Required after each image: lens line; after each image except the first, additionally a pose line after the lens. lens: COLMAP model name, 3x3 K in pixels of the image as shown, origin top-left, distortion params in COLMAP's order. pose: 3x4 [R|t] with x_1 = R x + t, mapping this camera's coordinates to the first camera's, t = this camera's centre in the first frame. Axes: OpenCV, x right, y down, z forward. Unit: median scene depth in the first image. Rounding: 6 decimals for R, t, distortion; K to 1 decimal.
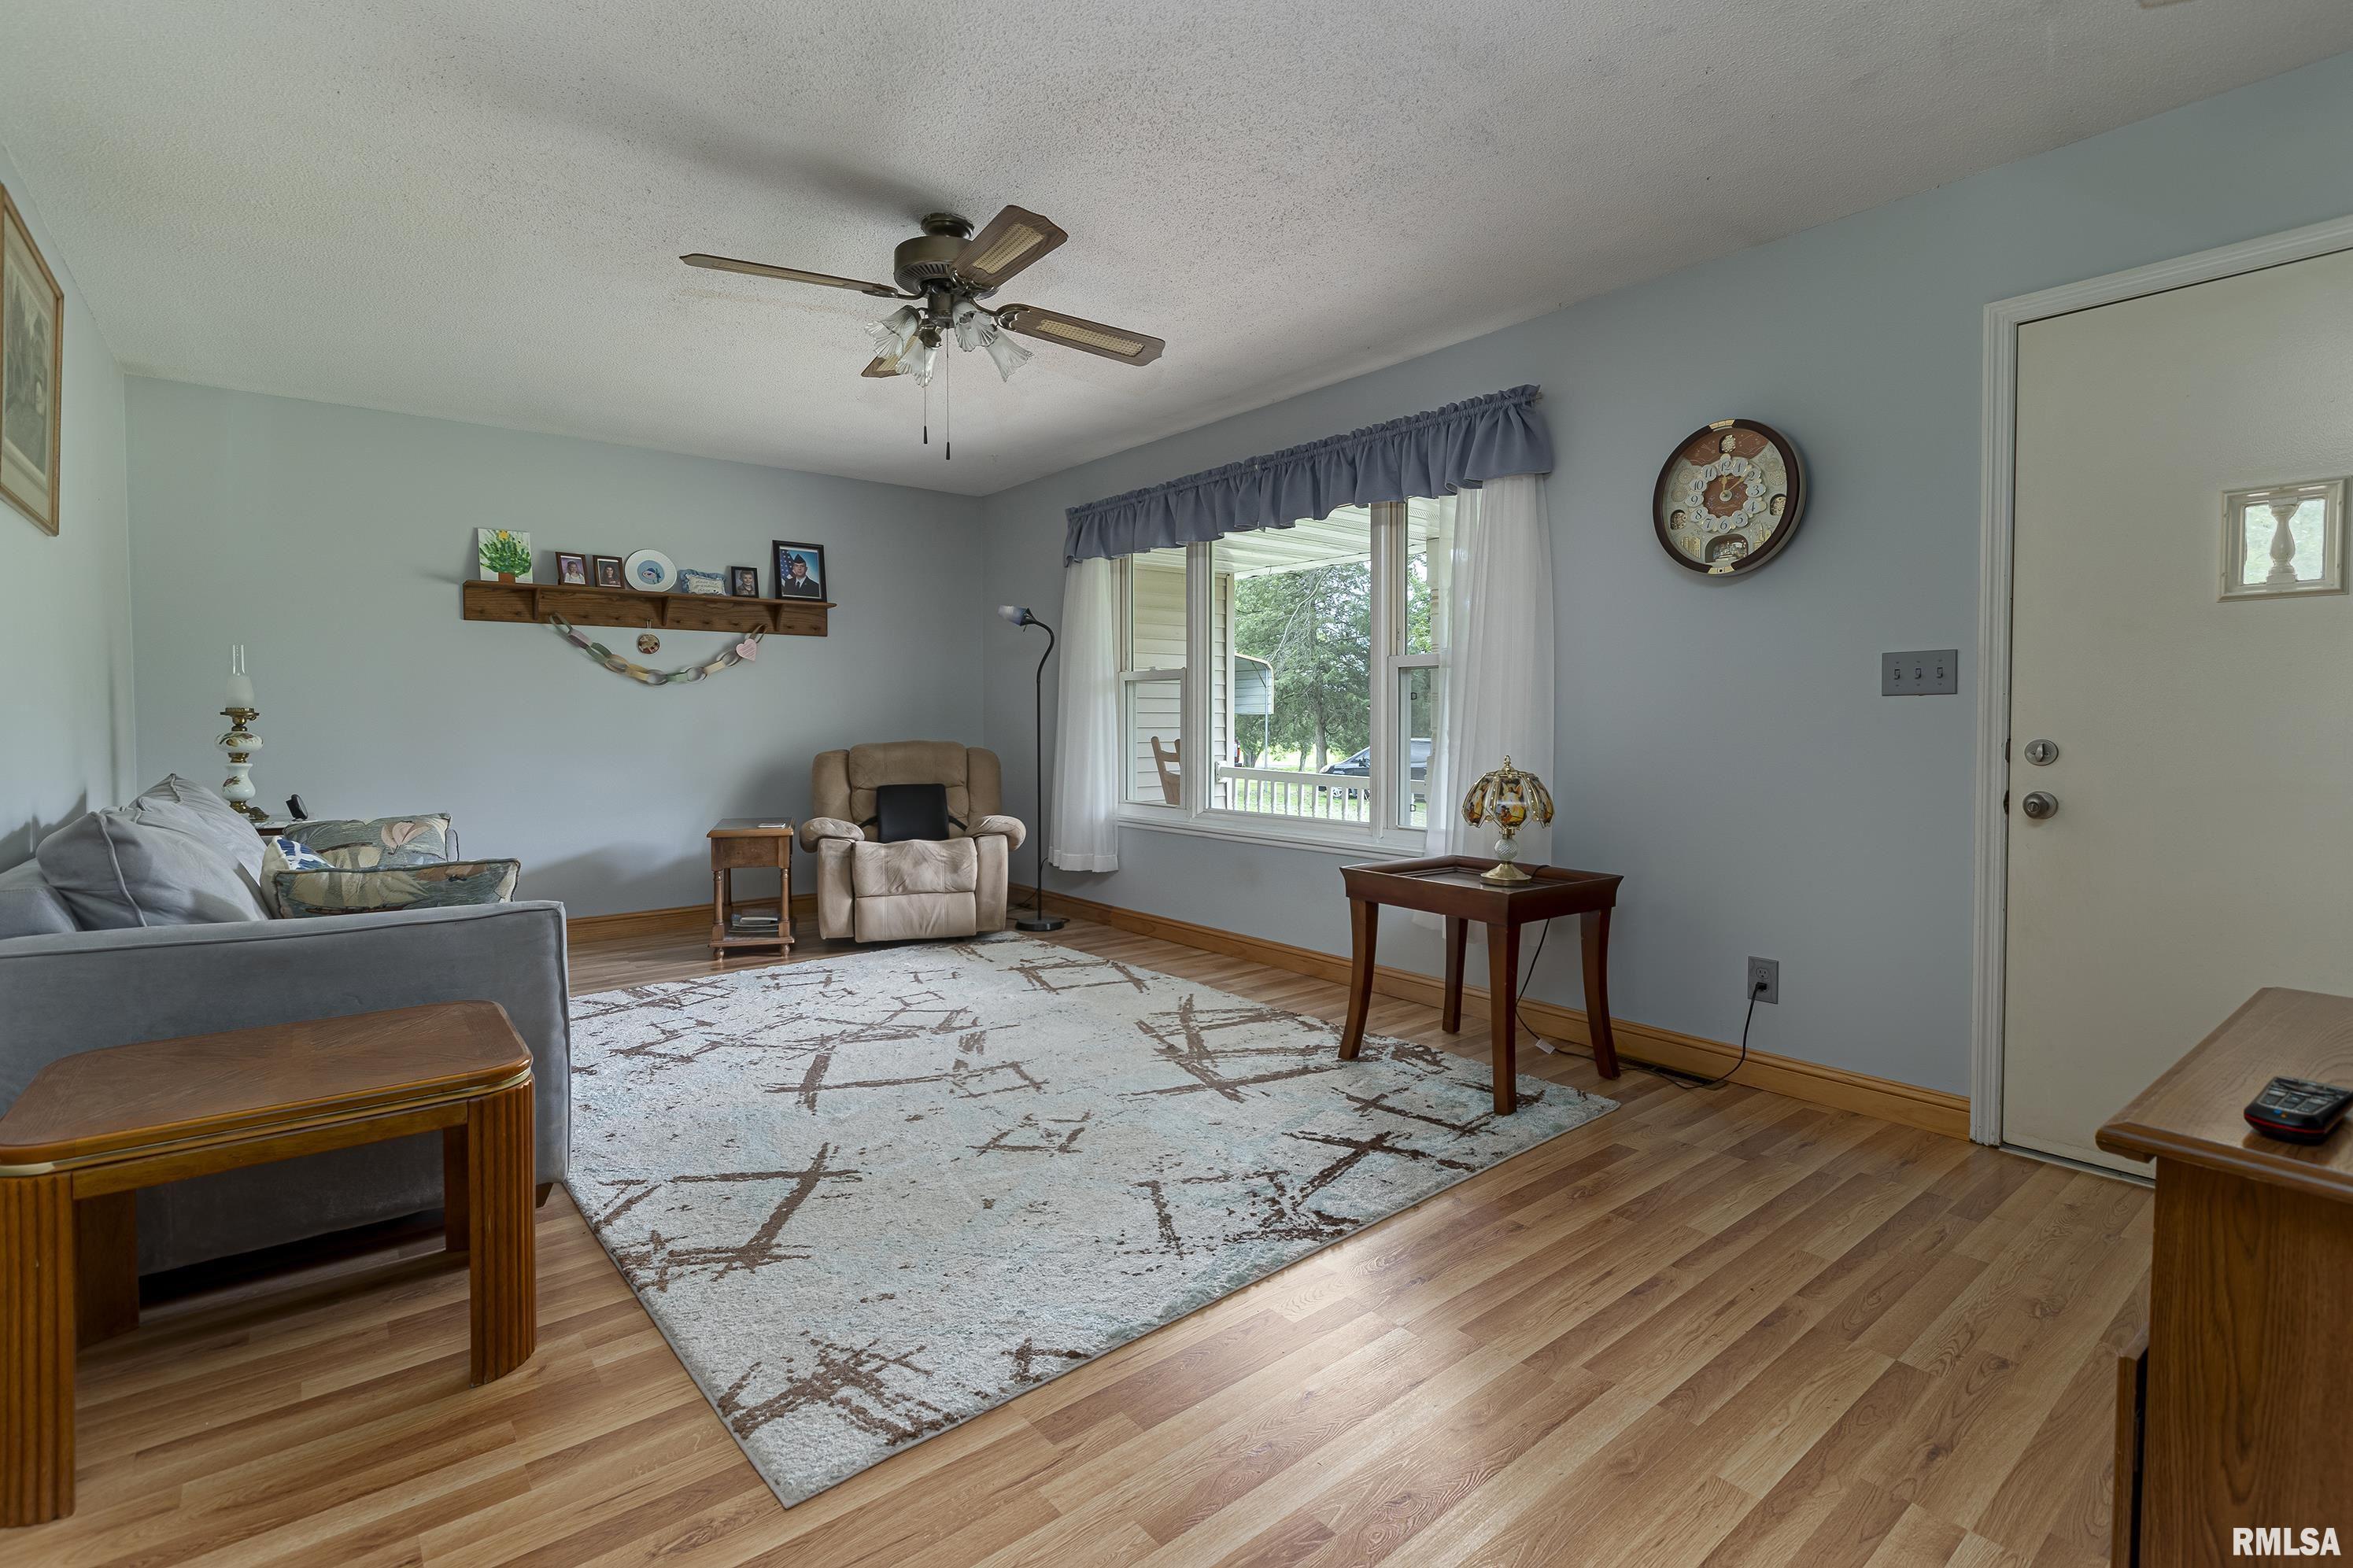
lens RADIAL K [[1069.8, 0, 1170.6], [0, 1069.8, 759.0], [0, 0, 1]] dist [0.001242, 0.000906]
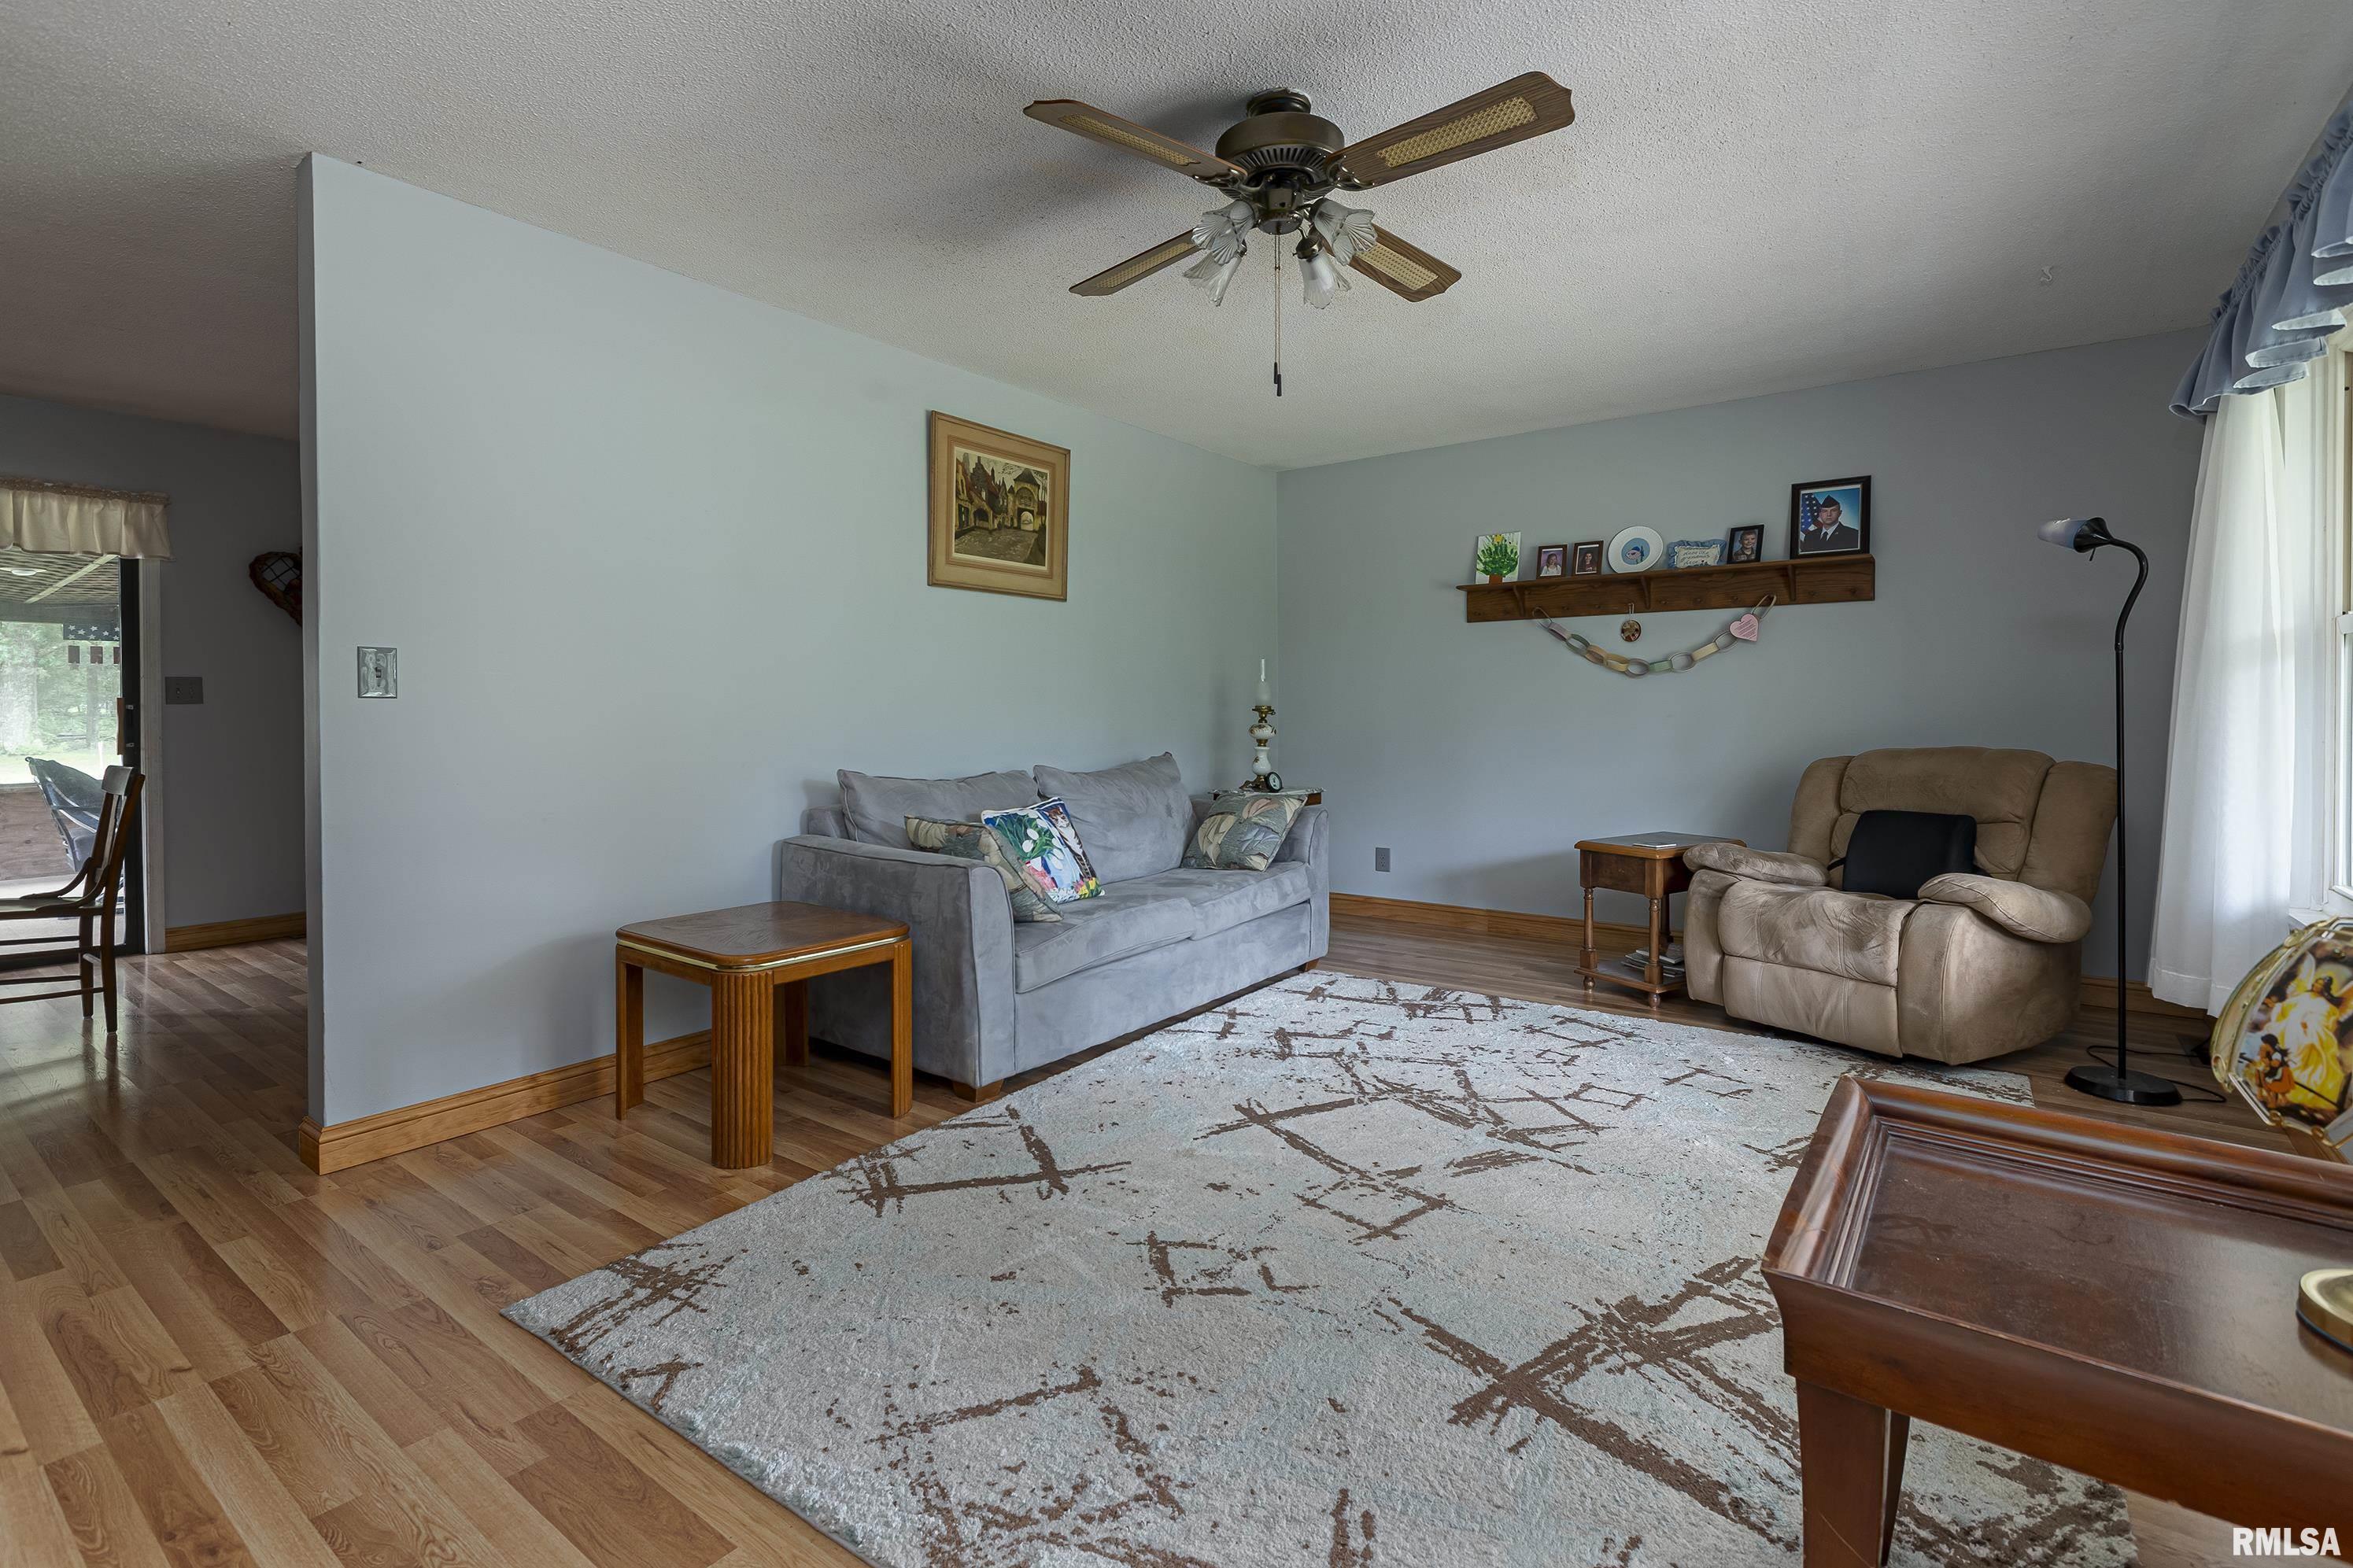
lens RADIAL K [[1096.2, 0, 1171.4], [0, 1096.2, 722.4], [0, 0, 1]] dist [0.001107, 0.000559]
pose [[0.243214, 0.007407, -0.969944, 0.497832], [-0.035498, 0.999369, -0.001270, -0.023625], [0.969323, 0.034740, 0.243323, 0.627053]]
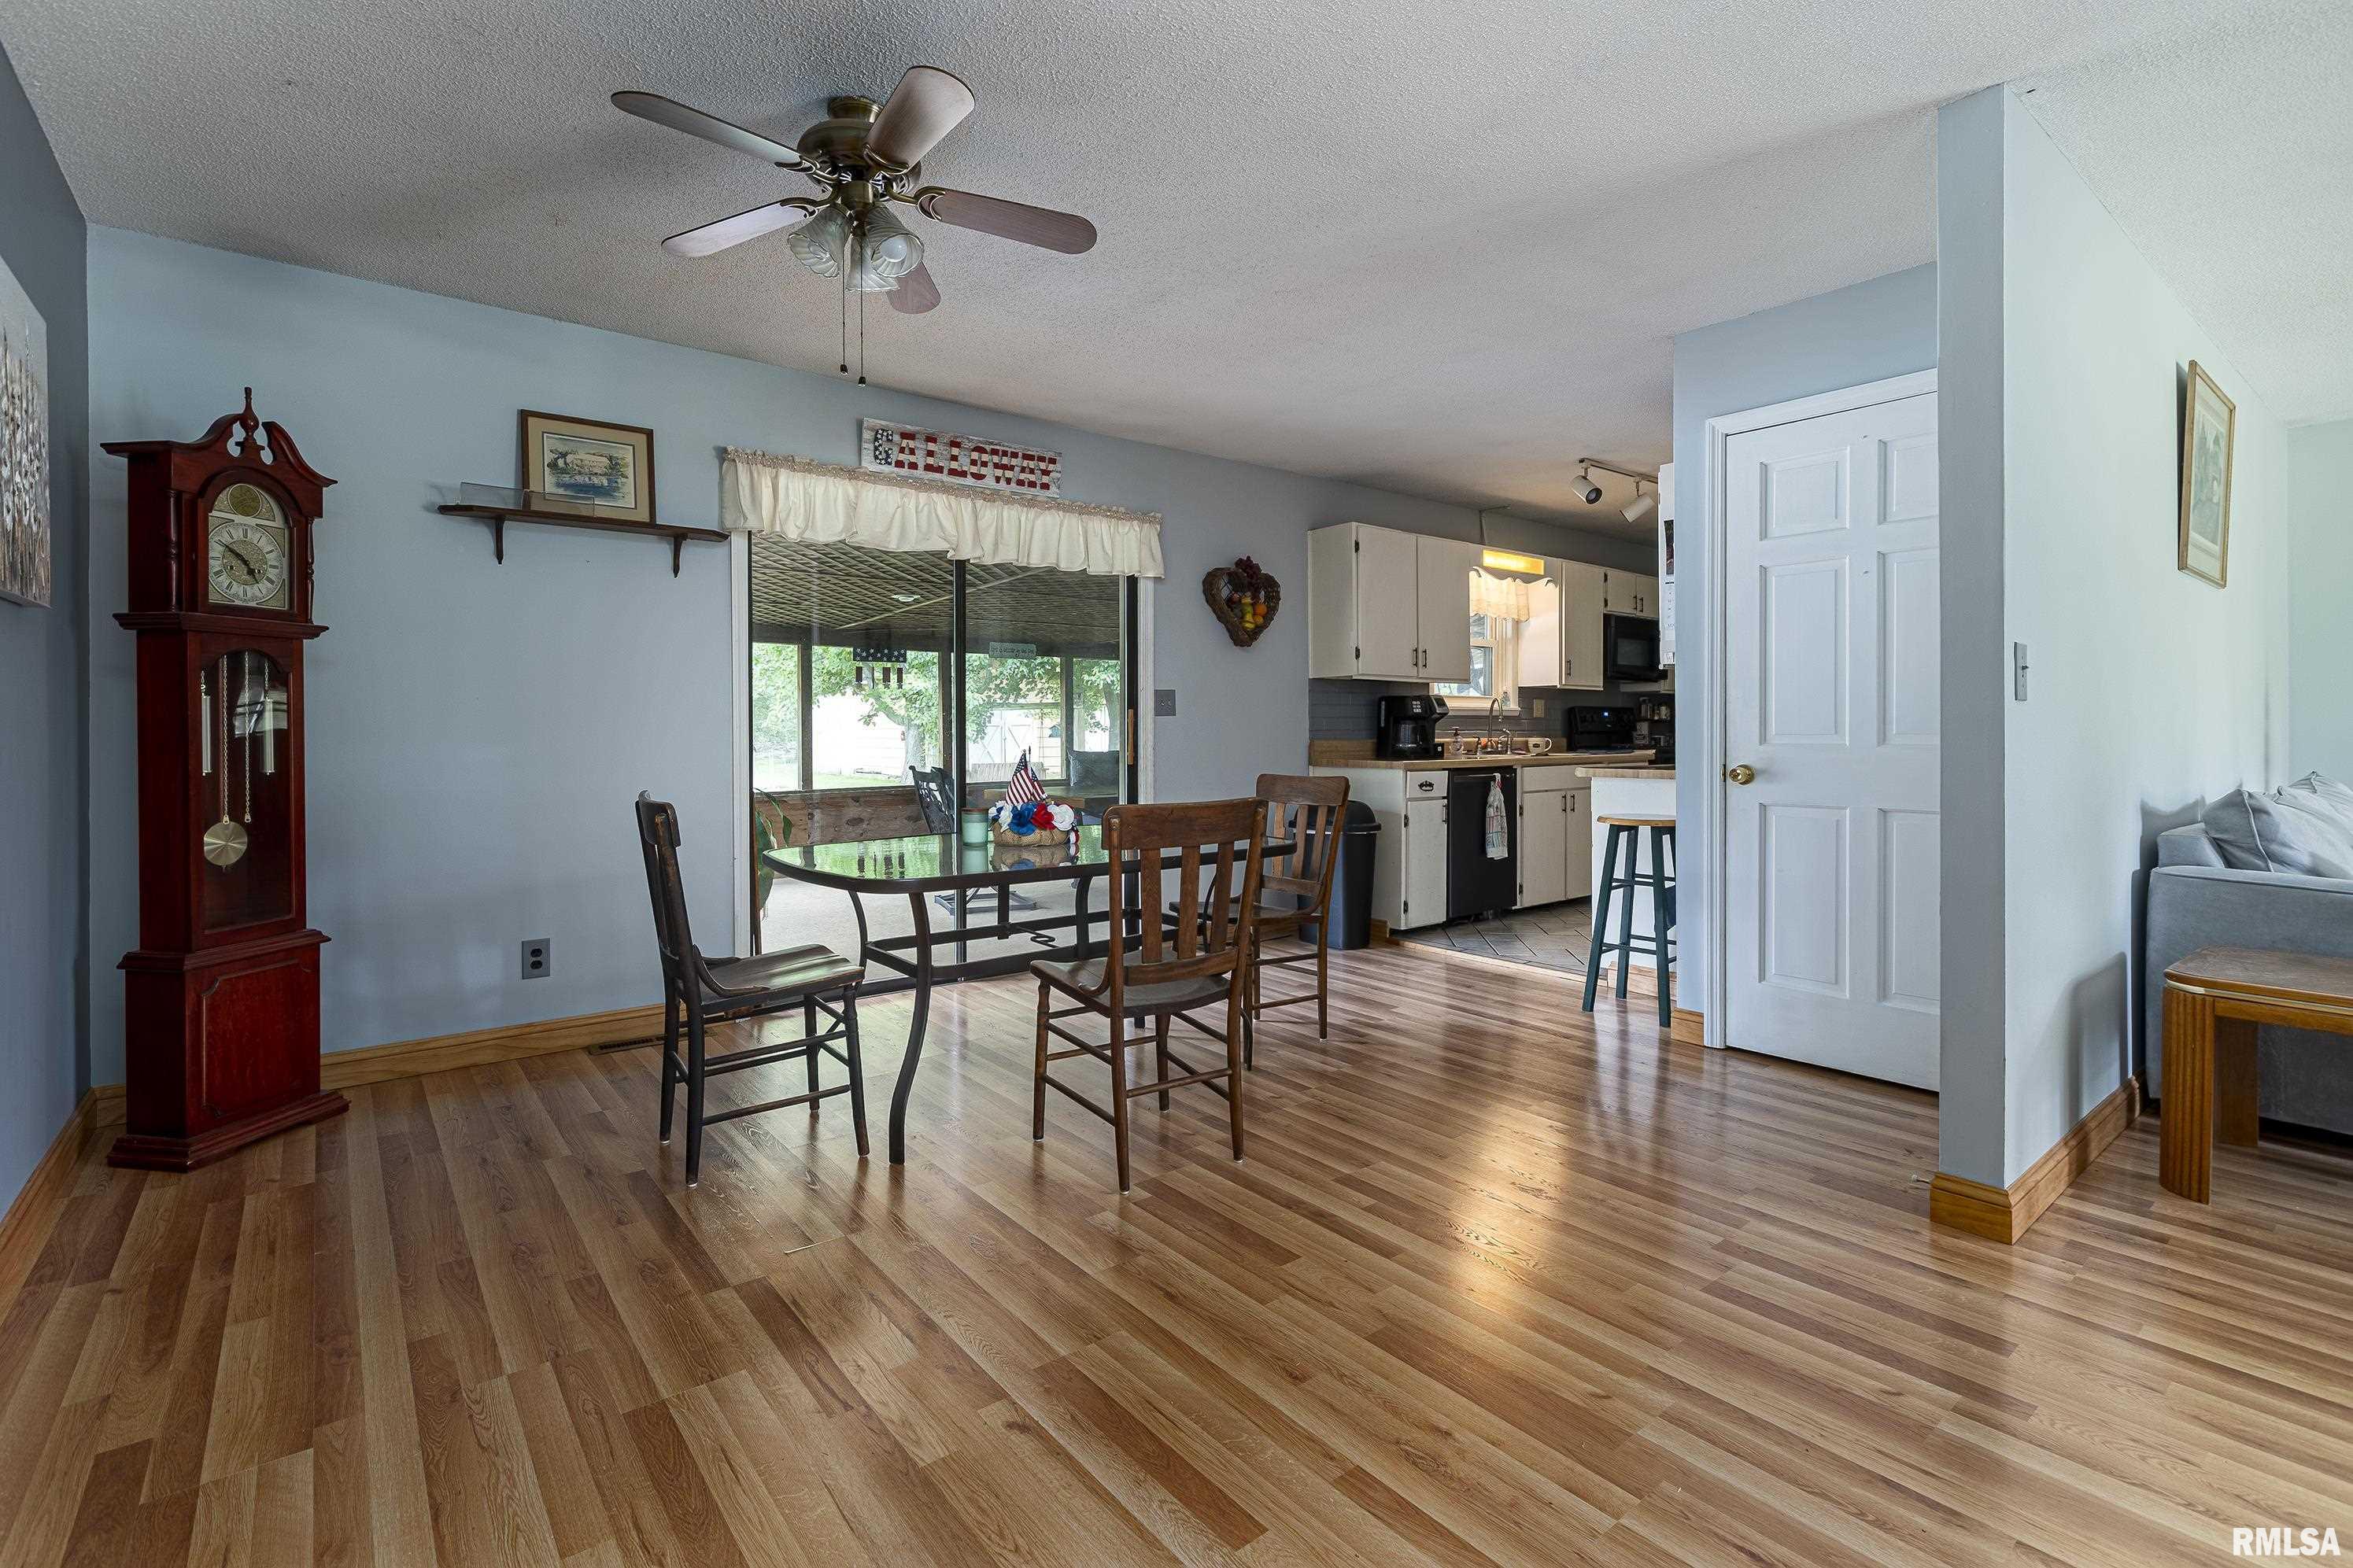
lens RADIAL K [[1069.7, 0, 1184.3], [0, 1069.7, 723.0], [0, 0, 1]] dist [-0.001231, -0.000109]
pose [[-0.004892, 0.000761, -0.999988, 0.268509], [-0.035408, 0.999373, 0.000934, 0.006551], [0.999361, 0.035412, -0.004862, -0.253124]]
